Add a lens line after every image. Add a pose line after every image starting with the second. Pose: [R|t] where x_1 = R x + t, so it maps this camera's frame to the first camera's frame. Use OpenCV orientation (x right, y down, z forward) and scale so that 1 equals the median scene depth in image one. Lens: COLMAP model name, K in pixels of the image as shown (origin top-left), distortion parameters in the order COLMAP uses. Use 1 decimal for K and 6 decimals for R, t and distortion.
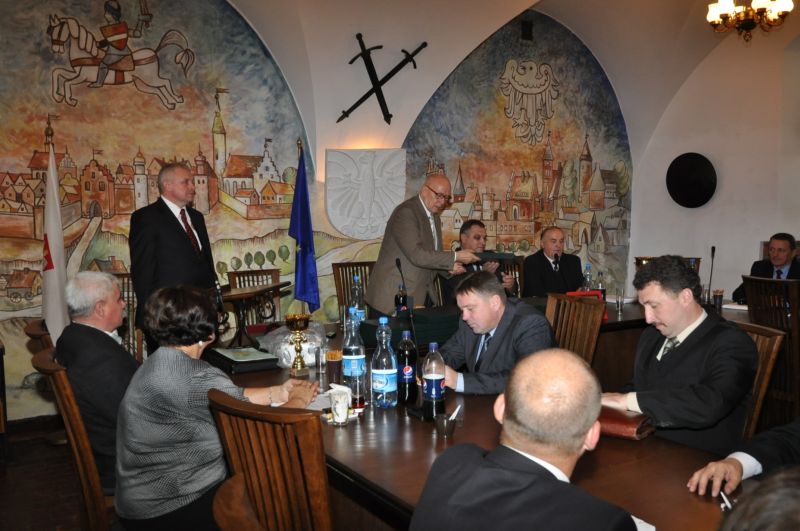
lens RADIAL K [[784.5, 0, 397.6], [0, 784.5, 268.8], [0, 0, 1]] dist [-0.005075, 0.000000]
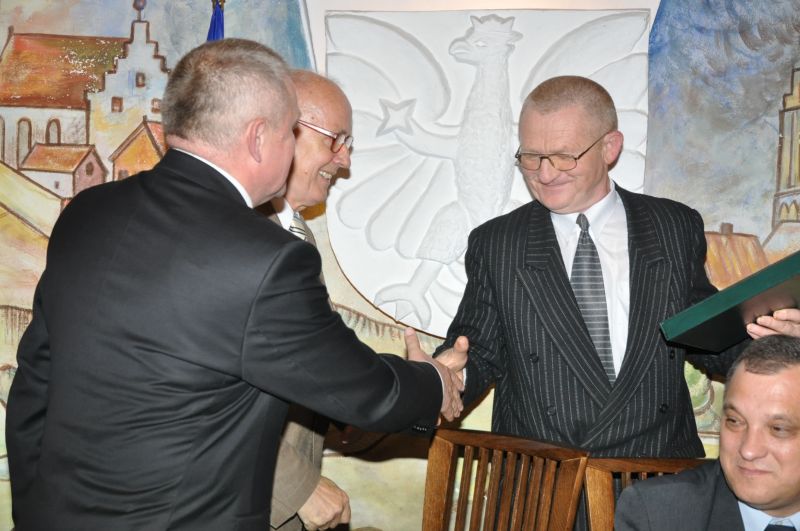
lens RADIAL K [[1495.2, 0, 385.7], [0, 1495.2, 266.4], [0, 0, 1]] dist [0.027915, 0.000000]
pose [[0.851524, 0.052717, -0.521659, 0.226490], [-0.084260, 0.995760, -0.036913, -0.045857], [0.517501, 0.075387, 0.852355, 0.596953]]
